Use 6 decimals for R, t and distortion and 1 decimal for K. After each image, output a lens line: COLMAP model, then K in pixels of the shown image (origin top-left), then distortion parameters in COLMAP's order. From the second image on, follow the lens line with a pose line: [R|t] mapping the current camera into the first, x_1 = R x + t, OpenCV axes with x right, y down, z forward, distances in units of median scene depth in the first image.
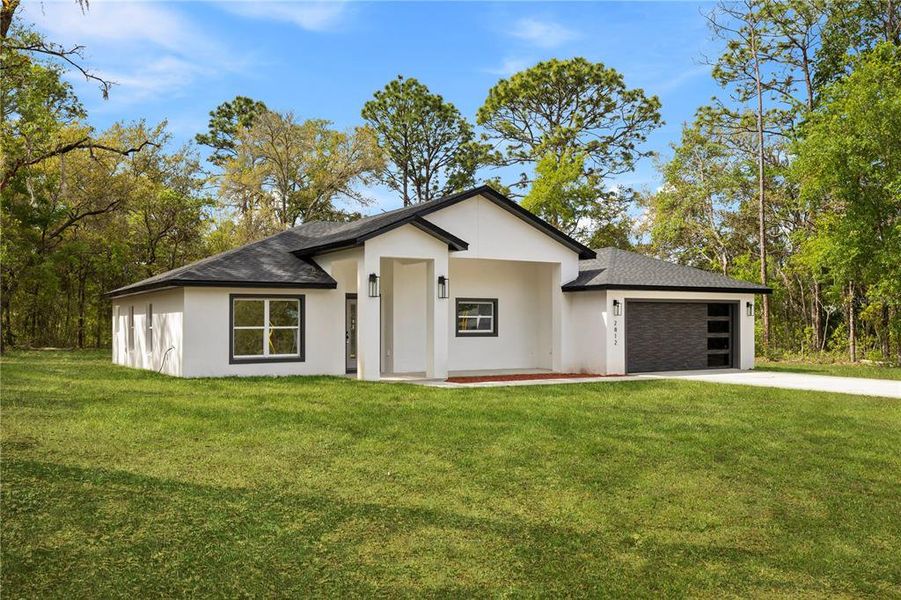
lens RADIAL K [[765.2, 0, 444.6], [0, 765.2, 306.9], [0, 0, 1]] dist [-0.006176, 0.003181]
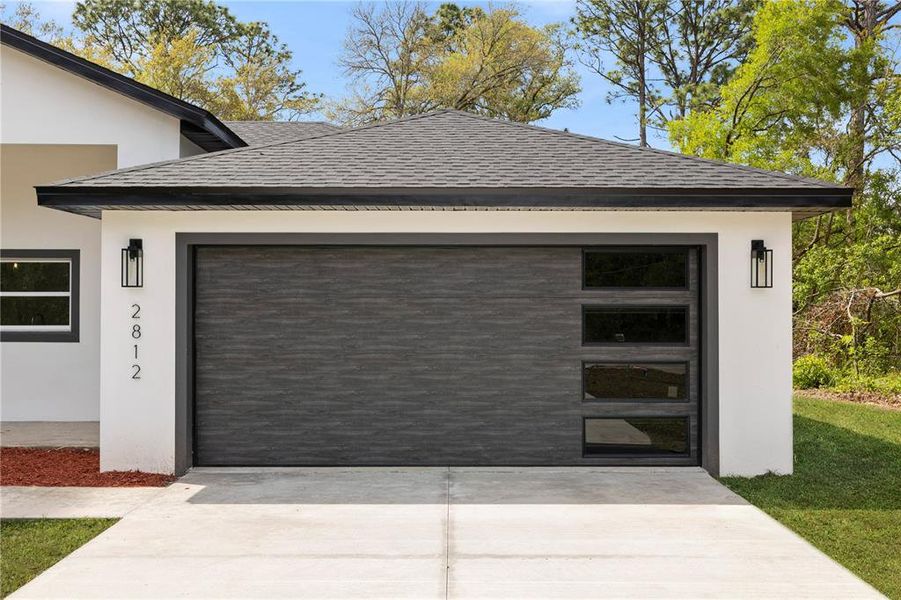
lens RADIAL K [[897.7, 0, 456.4], [0, 897.7, 292.4], [0, 0, 1]] dist [-0.014637, 0.000000]
pose [[0.871874, -0.004217, -0.489712, 0.519574], [0.007386, 0.999962, 0.004538, 0.012276], [0.489675, -0.007574, 0.871872, 0.731260]]
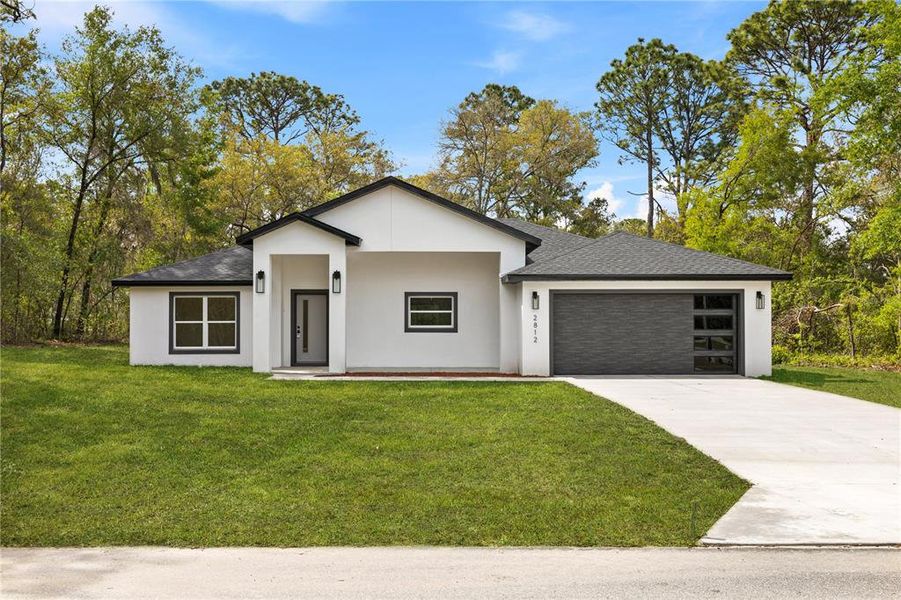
lens RADIAL K [[853.8, 0, 443.1], [0, 853.8, 306.5], [0, 0, 1]] dist [0.011628, 0.000000]
pose [[0.875842, -0.007069, -0.482546, 0.603158], [0.009403, 0.999953, 0.002418, 0.004397], [0.482506, -0.006655, 0.875867, 0.077657]]
